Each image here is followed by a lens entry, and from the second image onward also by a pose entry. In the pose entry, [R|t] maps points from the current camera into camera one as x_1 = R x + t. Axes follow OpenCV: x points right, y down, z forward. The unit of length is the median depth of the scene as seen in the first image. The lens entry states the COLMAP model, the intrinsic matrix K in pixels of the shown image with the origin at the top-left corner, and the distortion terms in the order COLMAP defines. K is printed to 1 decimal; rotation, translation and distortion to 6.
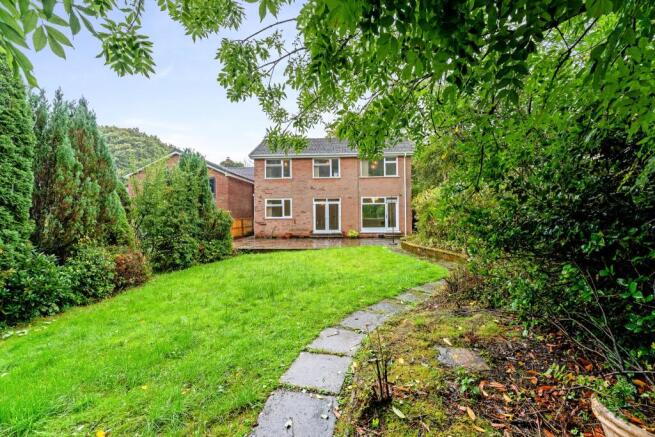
lens RADIAL K [[267.8, 0, 327.8], [0, 267.8, 219.4], [0, 0, 1]] dist [0.010801, 0.000038]
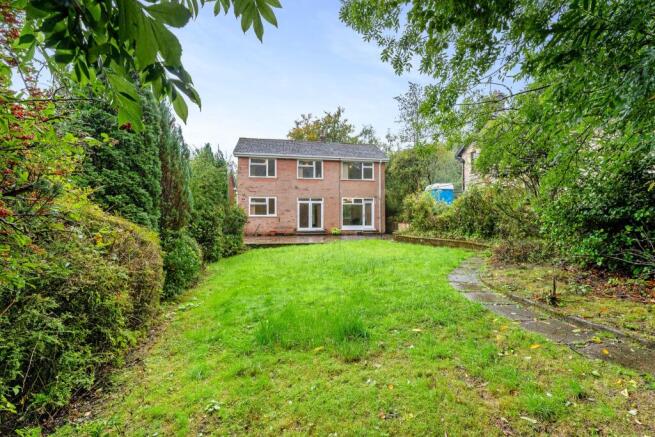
lens RADIAL K [[267.8, 0, 328.3], [0, 267.8, 218.3], [0, 0, 1]] dist [0.010801, 0.000038]
pose [[0.972446, 0.008517, 0.232972, -0.180930], [-0.005965, 0.999914, -0.011659, 0.014188], [-0.233052, 0.009948, 0.972413, -0.048344]]
